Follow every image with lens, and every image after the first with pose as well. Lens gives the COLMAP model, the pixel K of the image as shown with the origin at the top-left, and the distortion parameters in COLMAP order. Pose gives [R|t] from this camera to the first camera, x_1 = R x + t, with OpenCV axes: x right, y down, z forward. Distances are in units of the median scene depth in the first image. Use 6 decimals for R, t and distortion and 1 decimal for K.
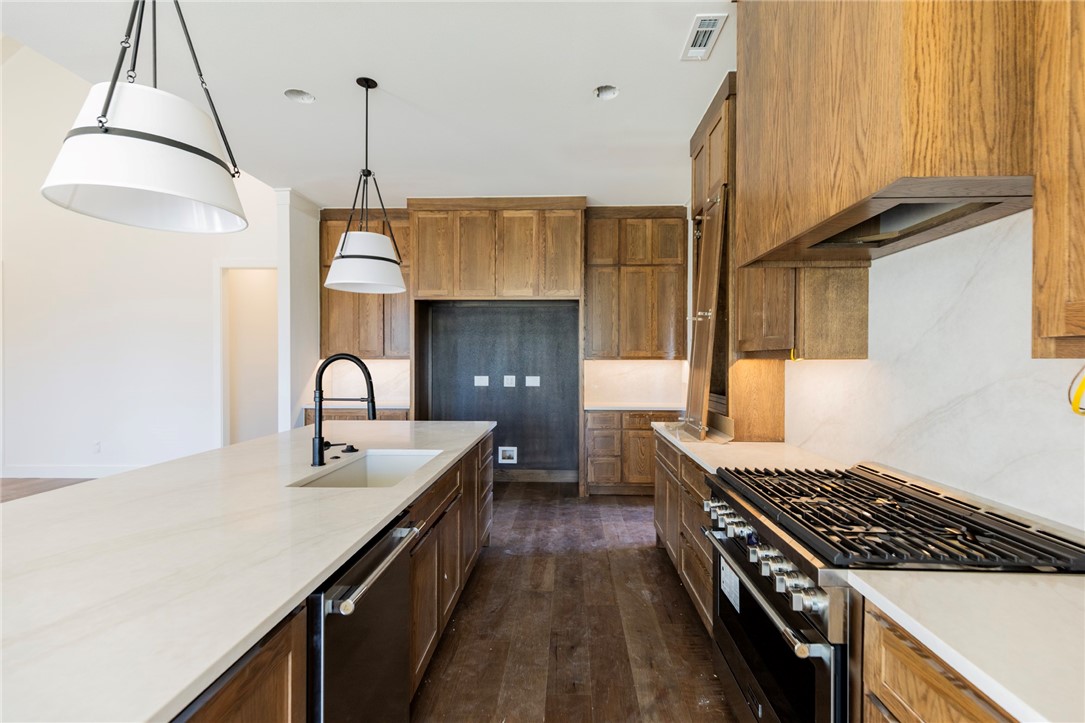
lens RADIAL K [[493.0, 0, 546.0], [0, 493.0, 363.3], [0, 0, 1]] dist [0.004786, -0.000784]
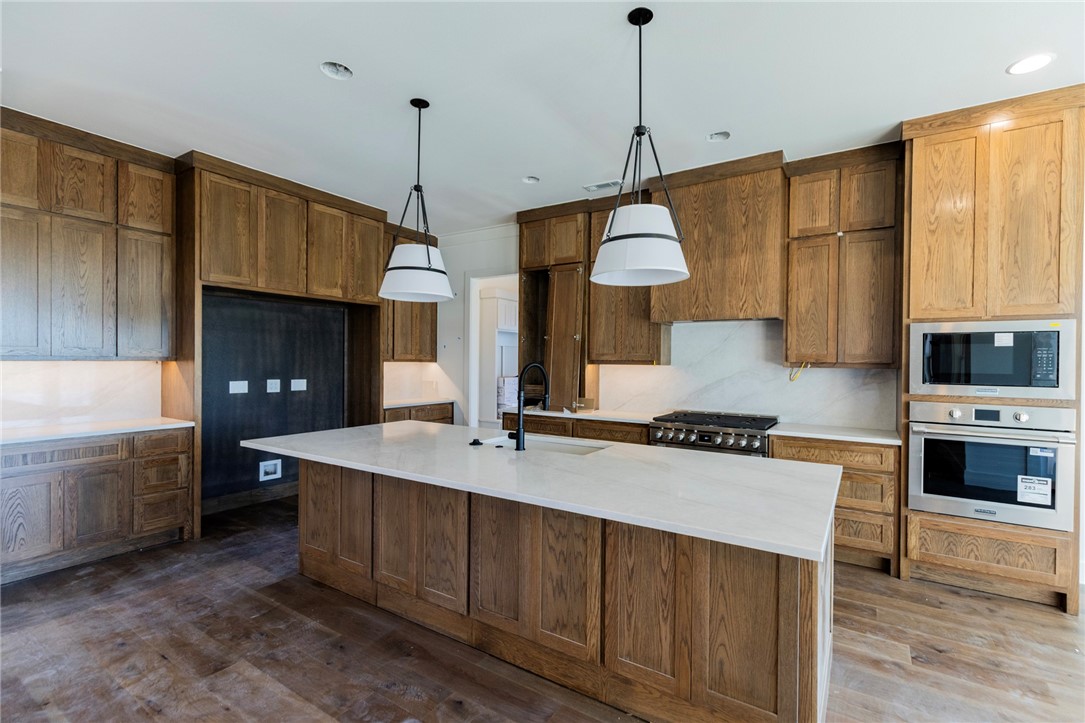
lens RADIAL K [[493.0, 0, 572.0], [0, 493.0, 365.3], [0, 0, 1]] dist [0.004786, -0.000784]
pose [[0.487778, -0.003119, 0.872962, -0.664894], [-0.002949, 0.999982, 0.005220, -0.007852], [-0.872963, -0.005121, 0.487760, 0.115466]]
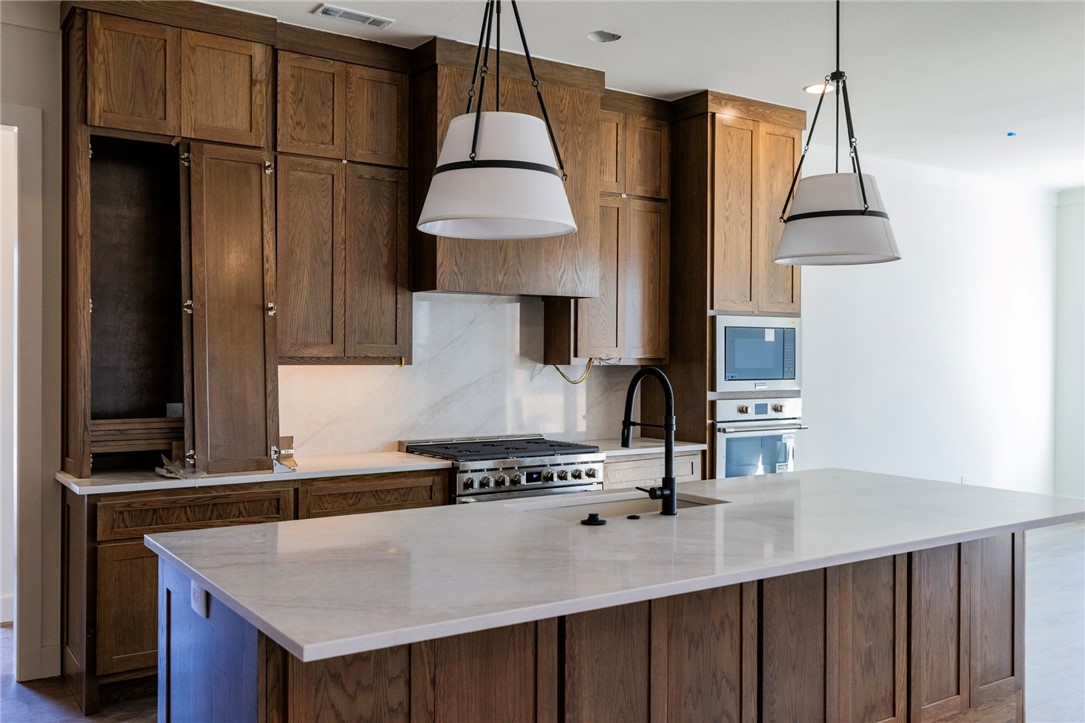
lens RADIAL K [[950.8, 0, 541.9], [0, 950.8, 359.0], [0, 0, 1]] dist [0.013408, -0.009029]
pose [[-0.601044, -0.009806, 0.799156, -0.670385], [0.000416, 0.999921, 0.012582, -0.022747], [-0.799216, 0.007895, -0.600992, 0.915847]]
